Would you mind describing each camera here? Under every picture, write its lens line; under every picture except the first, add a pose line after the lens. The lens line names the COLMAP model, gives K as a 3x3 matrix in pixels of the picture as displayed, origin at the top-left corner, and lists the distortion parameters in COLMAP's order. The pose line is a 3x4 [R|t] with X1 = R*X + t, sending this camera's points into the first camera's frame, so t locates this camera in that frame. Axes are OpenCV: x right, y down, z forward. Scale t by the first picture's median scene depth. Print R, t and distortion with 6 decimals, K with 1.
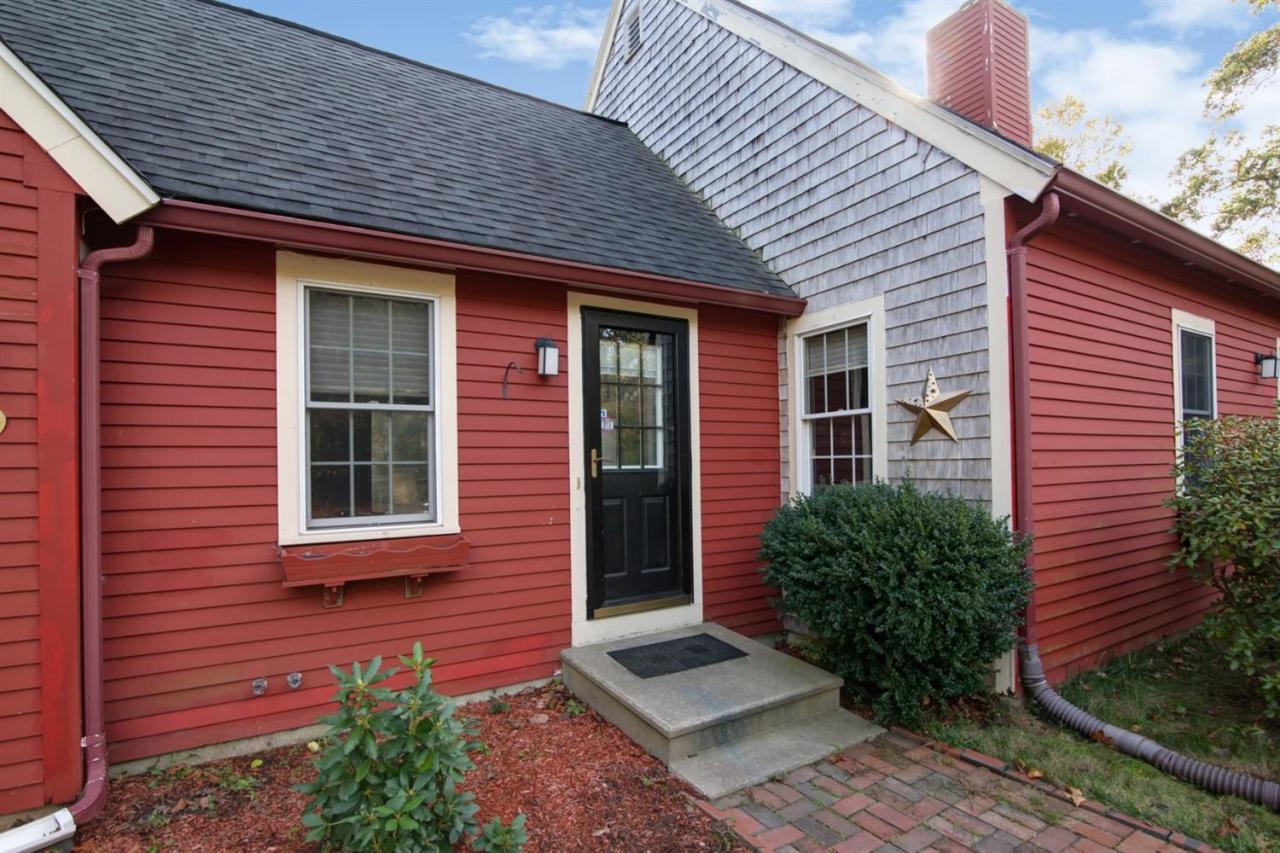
lens RADIAL K [[618.3, 0, 642.0], [0, 618.3, 453.8], [0, 0, 1]] dist [-0.005907, -0.000704]
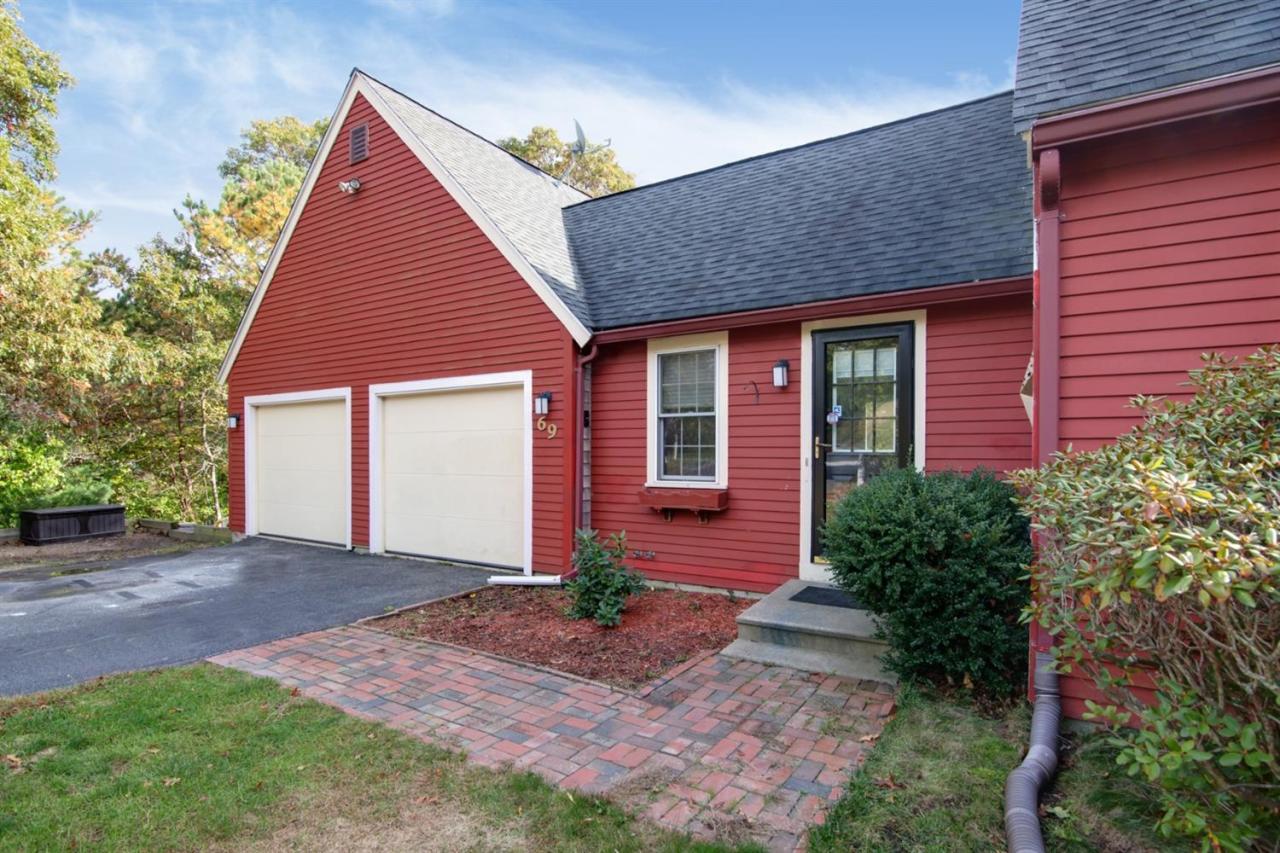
lens RADIAL K [[618.3, 0, 642.0], [0, 618.3, 453.8], [0, 0, 1]] dist [-0.005907, -0.000704]
pose [[0.455927, 0.019818, -0.889796, 0.997438], [0.008073, 0.999619, 0.026400, -0.010130], [0.889980, -0.019220, 0.455593, 0.056416]]
